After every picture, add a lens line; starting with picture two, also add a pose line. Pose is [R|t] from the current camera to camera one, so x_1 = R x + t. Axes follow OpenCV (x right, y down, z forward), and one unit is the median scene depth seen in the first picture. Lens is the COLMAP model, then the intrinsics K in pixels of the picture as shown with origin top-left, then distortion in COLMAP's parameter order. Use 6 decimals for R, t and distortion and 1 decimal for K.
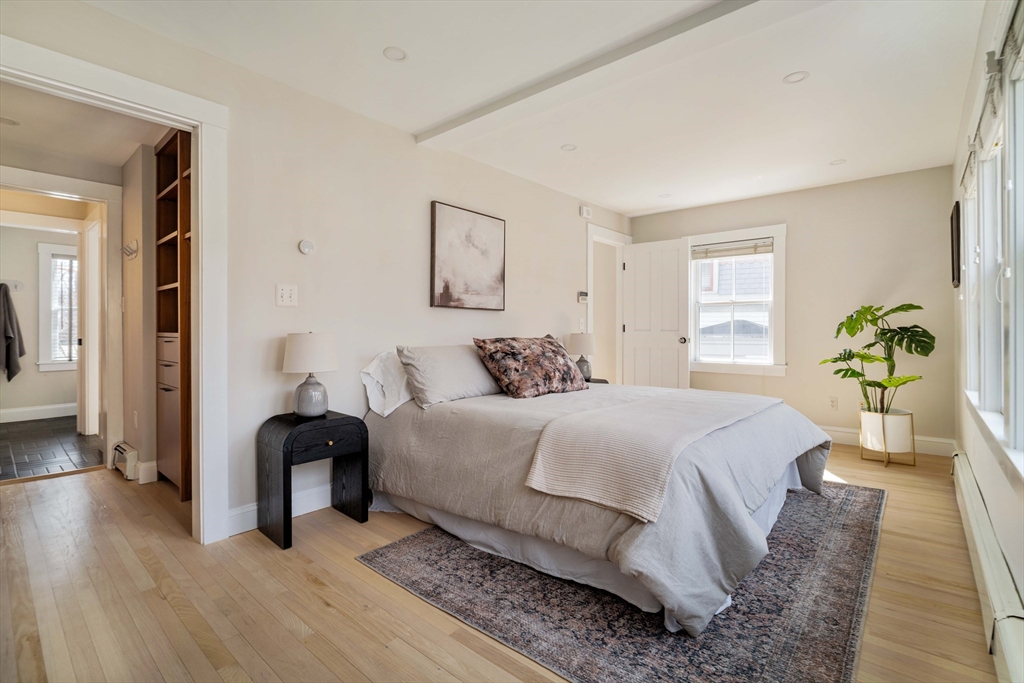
lens RADIAL K [[477.8, 0, 510.3], [0, 477.8, 334.1], [0, 0, 1]] dist [-0.003335, -0.000649]
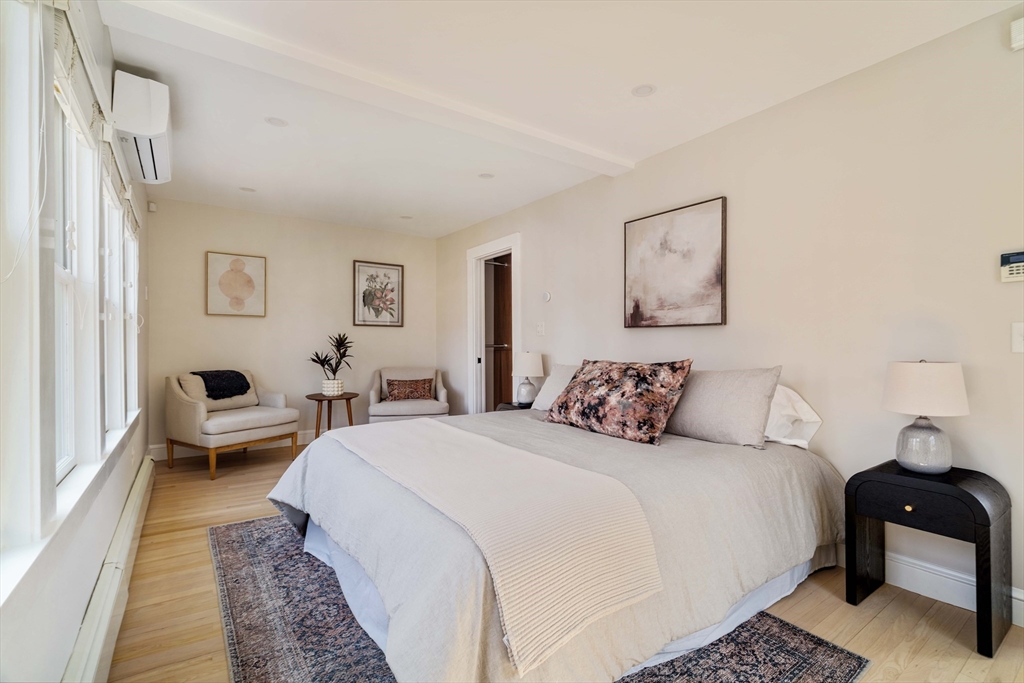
lens RADIAL K [[479.7, 0, 512.0], [0, 479.7, 341.5], [0, 0, 1]] dist [0.001911, 0.000513]
pose [[-0.257960, -0.007571, -0.966126, 0.867668], [-0.003819, 0.999969, -0.006816, -0.020730], [0.966148, 0.001931, -0.257981, 1.016465]]
